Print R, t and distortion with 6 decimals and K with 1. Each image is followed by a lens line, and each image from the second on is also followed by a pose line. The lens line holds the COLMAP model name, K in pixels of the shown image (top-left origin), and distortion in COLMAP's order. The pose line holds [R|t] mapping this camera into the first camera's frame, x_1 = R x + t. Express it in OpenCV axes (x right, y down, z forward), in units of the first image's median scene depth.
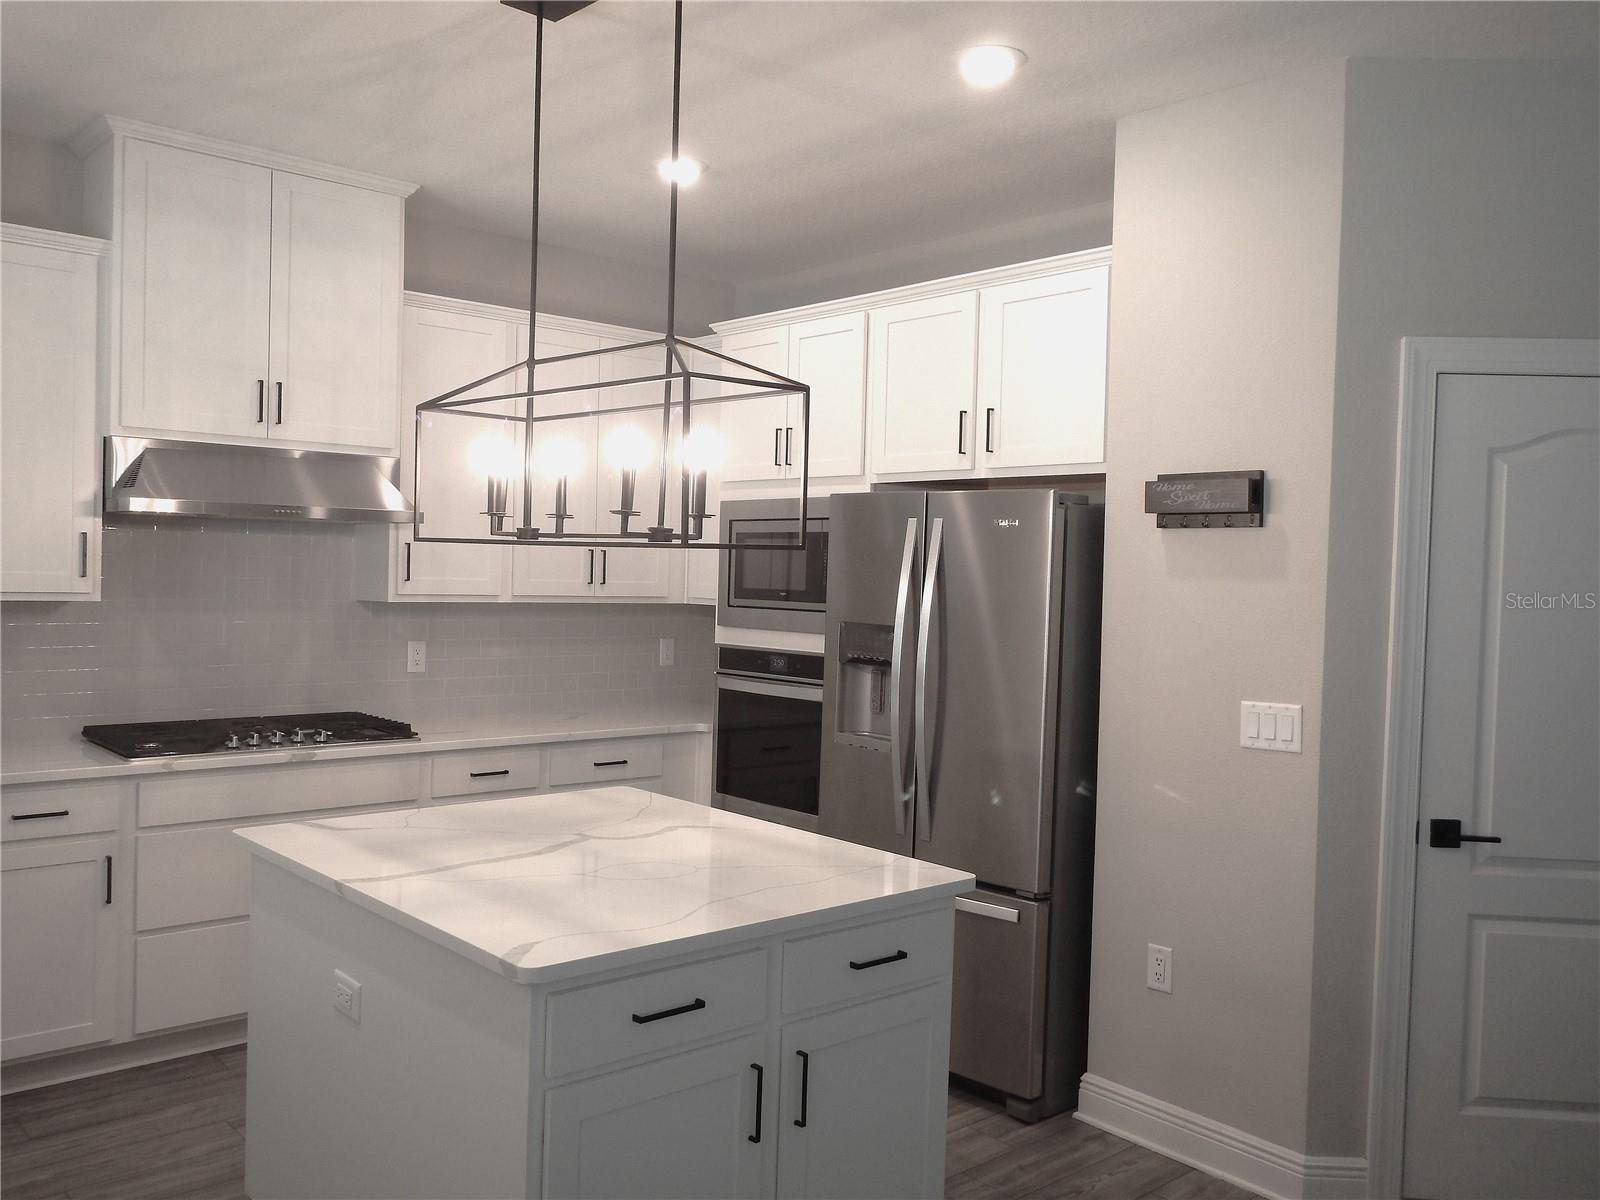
lens RADIAL K [[1321.2, 0, 800.3], [0, 1321.2, 601.1], [0, 0, 1]] dist [-0.007156, 0.015301]
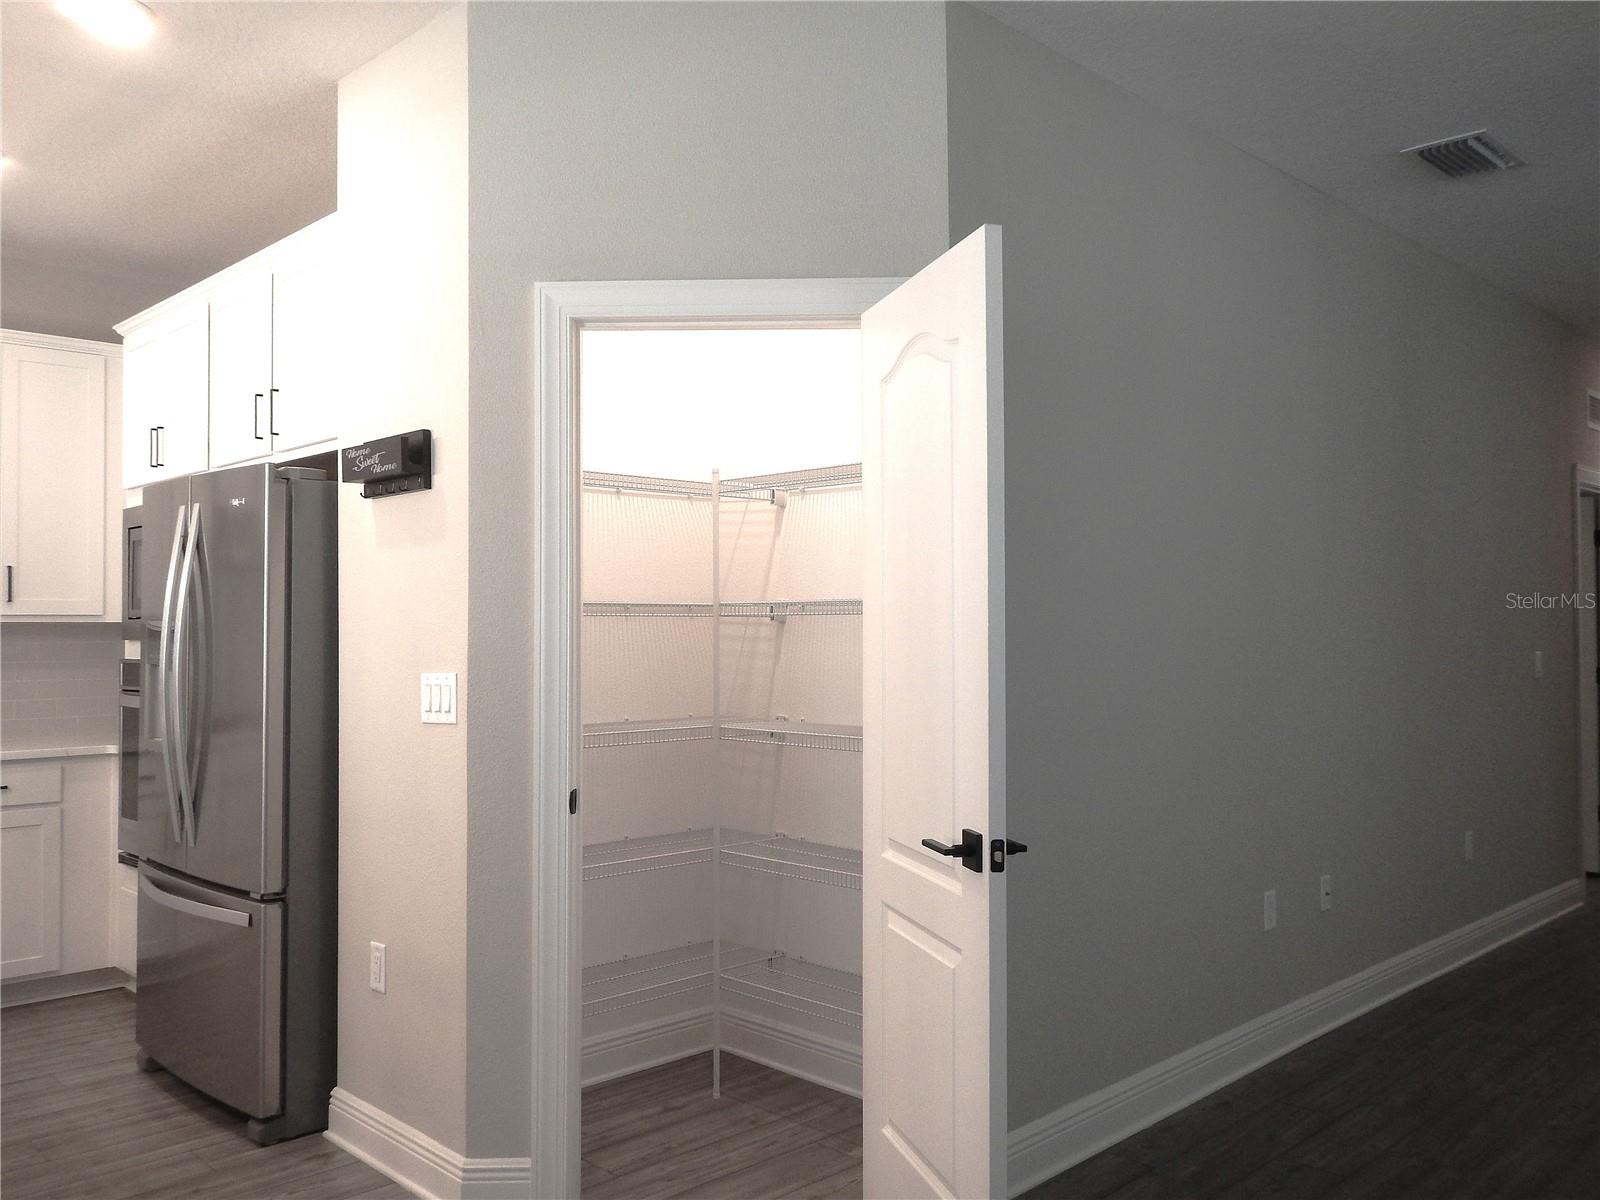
lens RADIAL K [[1321.2, 0, 797.1], [0, 1321.2, 600.9], [0, 0, 1]] dist [-0.007156, 0.015301]
pose [[0.997862, -0.030078, 0.058029, 0.524640], [0.032944, 0.998251, -0.049079, 0.075191], [-0.056452, 0.050886, 0.997108, 0.037641]]
